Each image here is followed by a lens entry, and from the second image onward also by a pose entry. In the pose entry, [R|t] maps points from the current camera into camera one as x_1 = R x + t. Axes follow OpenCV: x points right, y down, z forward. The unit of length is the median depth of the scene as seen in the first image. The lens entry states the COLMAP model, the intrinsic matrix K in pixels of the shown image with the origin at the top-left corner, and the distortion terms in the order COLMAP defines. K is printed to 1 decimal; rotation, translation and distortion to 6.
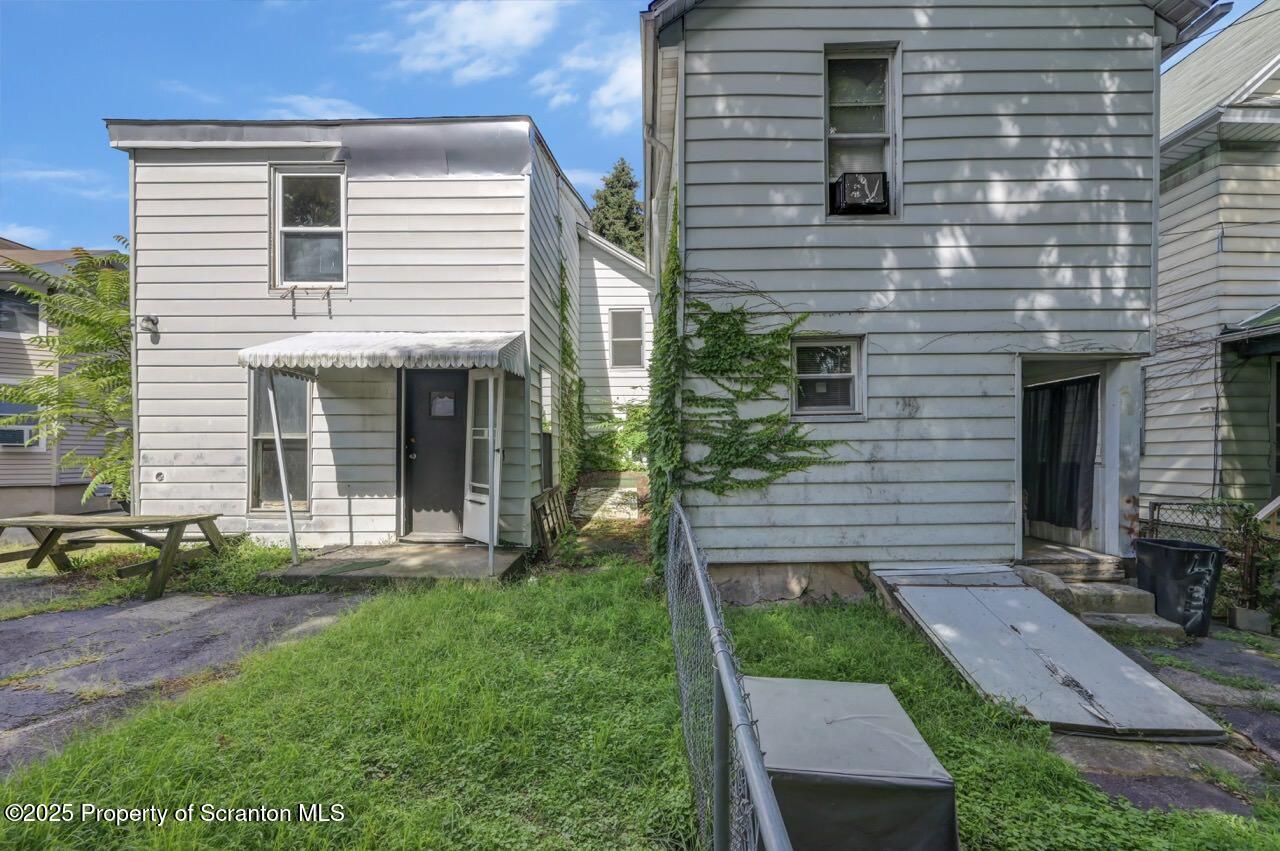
lens RADIAL K [[517.7, 0, 644.2], [0, 517.7, 436.3], [0, 0, 1]] dist [-0.000069, 0.000531]
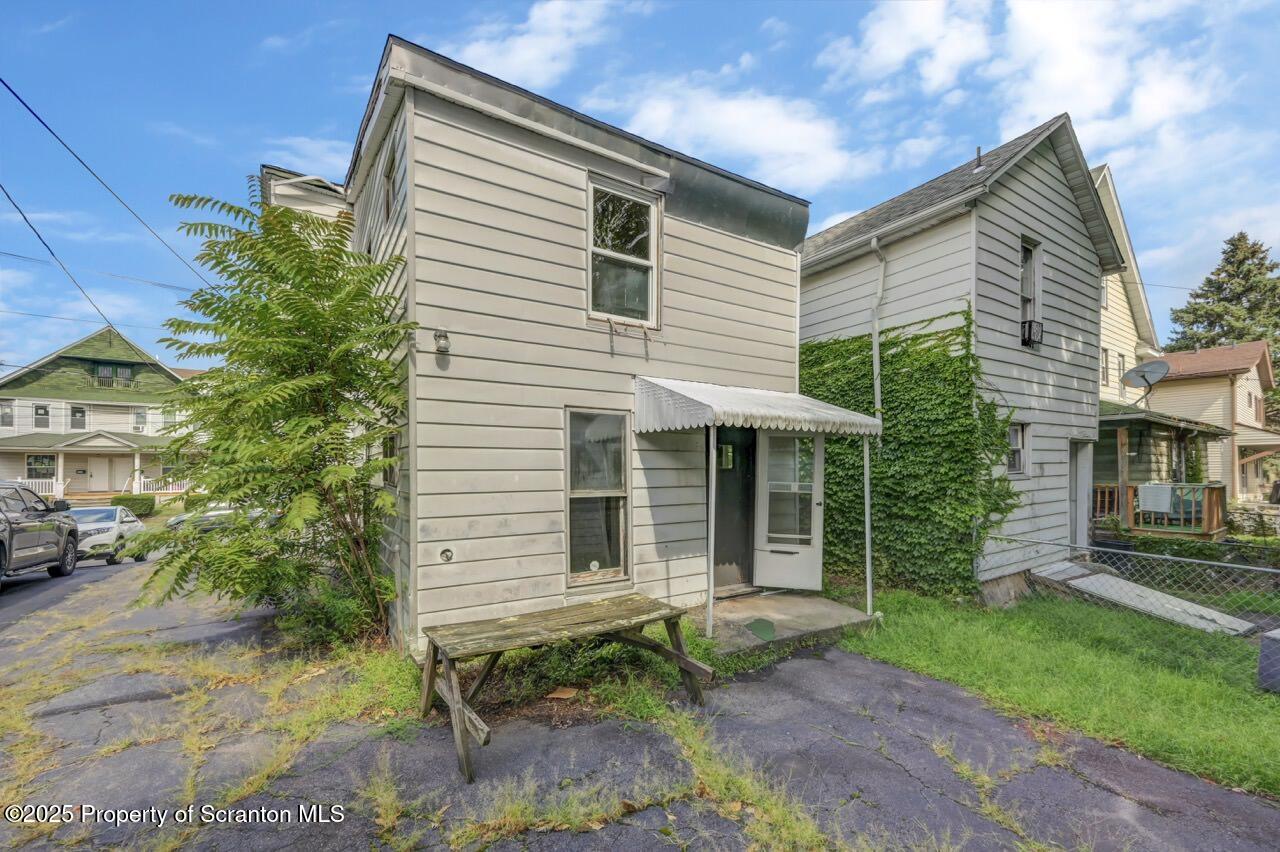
lens RADIAL K [[515.7, 0, 643.1], [0, 515.7, 447.6], [0, 0, 1]] dist [-0.000733, 0.000492]
pose [[0.841983, 0.021392, 0.539080, -1.098031], [-0.014096, 0.999745, -0.017656, -0.062271], [-0.539320, 0.007267, 0.842070, 0.251355]]
